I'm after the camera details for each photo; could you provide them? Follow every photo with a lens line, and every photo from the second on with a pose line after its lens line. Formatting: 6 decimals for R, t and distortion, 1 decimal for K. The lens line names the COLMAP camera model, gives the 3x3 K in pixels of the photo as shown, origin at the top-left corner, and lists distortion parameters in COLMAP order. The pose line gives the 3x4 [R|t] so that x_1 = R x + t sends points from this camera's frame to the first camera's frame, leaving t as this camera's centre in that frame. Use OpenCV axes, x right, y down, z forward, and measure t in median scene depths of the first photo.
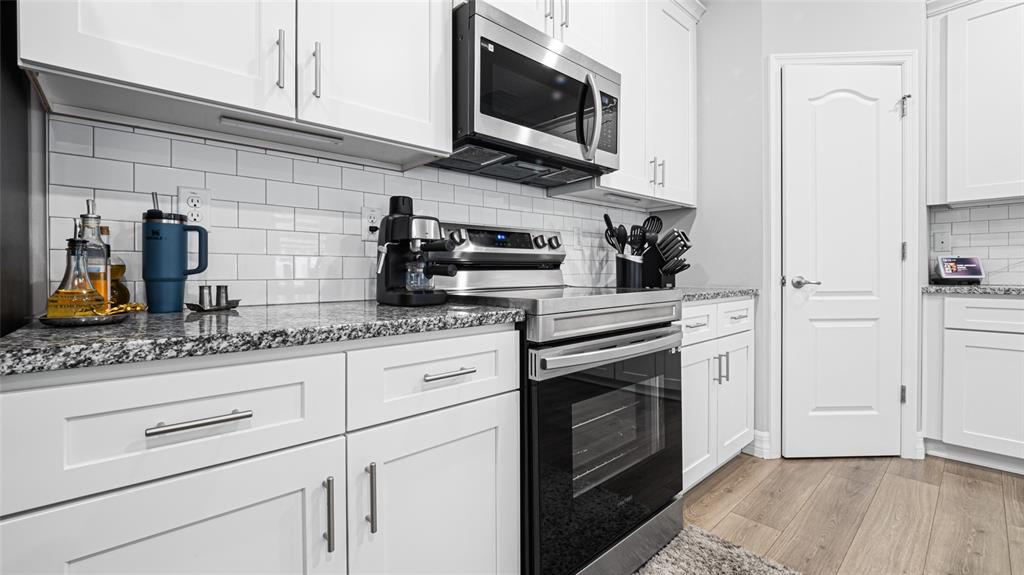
lens RADIAL K [[432.9, 0, 522.8], [0, 432.9, 279.3], [0, 0, 1]] dist [-0.004427, -0.000561]
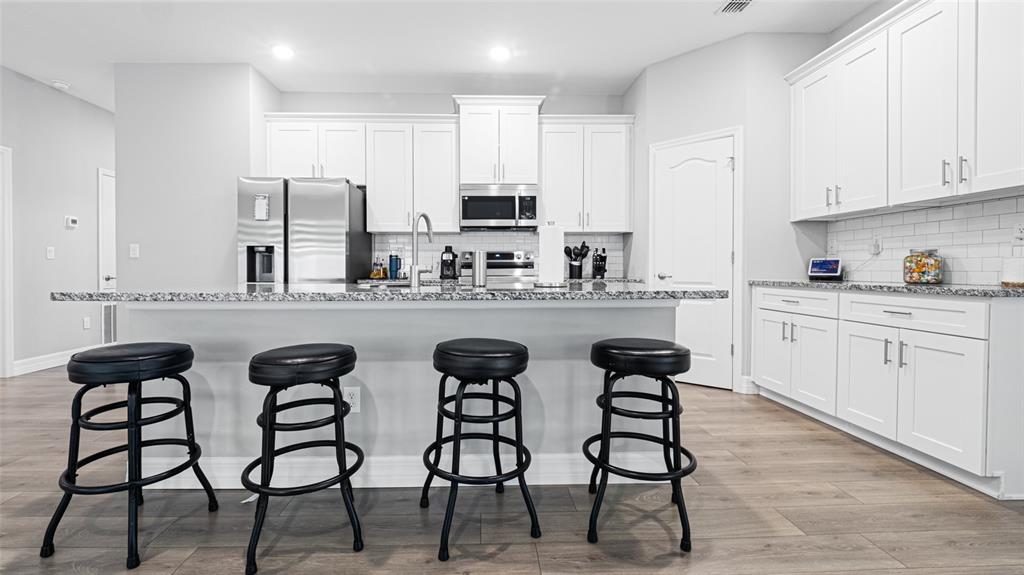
lens RADIAL K [[445.1, 0, 508.2], [0, 445.1, 268.6], [0, 0, 1]] dist [-0.000615, -0.000156]
pose [[0.770645, 0.003512, -0.637254, 1.396805], [-0.010948, 0.999910, -0.007729, -0.001293], [0.637170, 0.012933, 0.770615, -0.810954]]
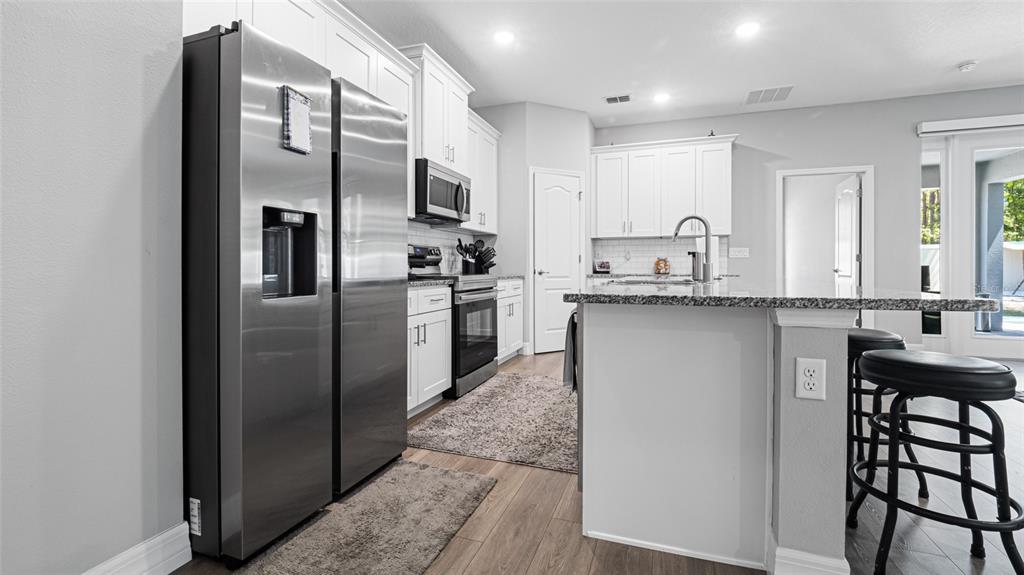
lens RADIAL K [[432.9, 0, 522.8], [0, 432.9, 279.3], [0, 0, 1]] dist [-0.004427, -0.000561]
pose [[0.879726, -0.005789, 0.475445, -0.513190], [0.000121, 0.999929, 0.011950, 0.017443], [-0.475480, -0.010455, 0.879664, -0.937680]]
